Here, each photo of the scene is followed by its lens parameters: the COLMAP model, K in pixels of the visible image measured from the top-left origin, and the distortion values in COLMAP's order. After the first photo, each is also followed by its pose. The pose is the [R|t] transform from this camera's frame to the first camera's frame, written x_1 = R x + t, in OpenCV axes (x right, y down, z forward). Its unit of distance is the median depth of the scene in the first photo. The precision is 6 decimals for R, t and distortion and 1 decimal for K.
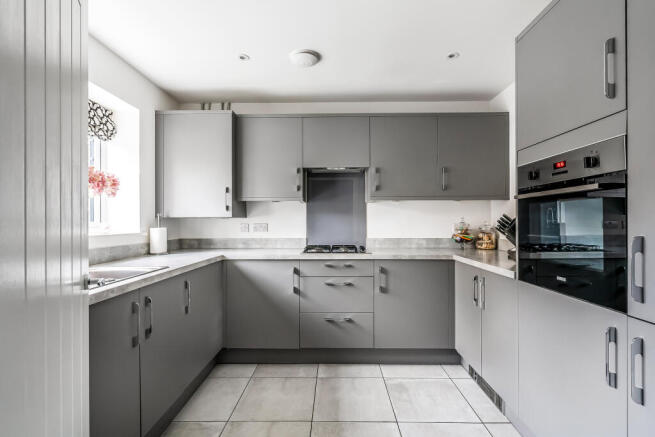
lens RADIAL K [[319.6, 0, 326.9], [0, 319.6, 219.0], [0, 0, 1]] dist [0.001034, 0.000413]
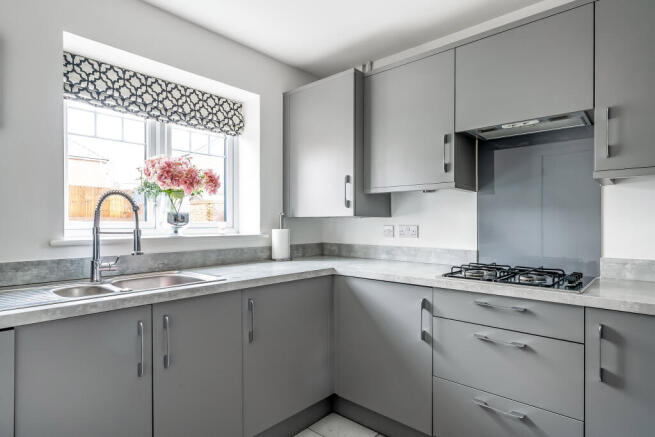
lens RADIAL K [[363.6, 0, 327.8], [0, 363.6, 222.3], [0, 0, 1]] dist [0.004311, -0.002105]
pose [[0.750169, 0.004790, -0.661229, 0.207555], [0.001249, 0.999962, 0.008661, 0.000696], [0.661245, -0.007323, 0.750134, 0.349673]]
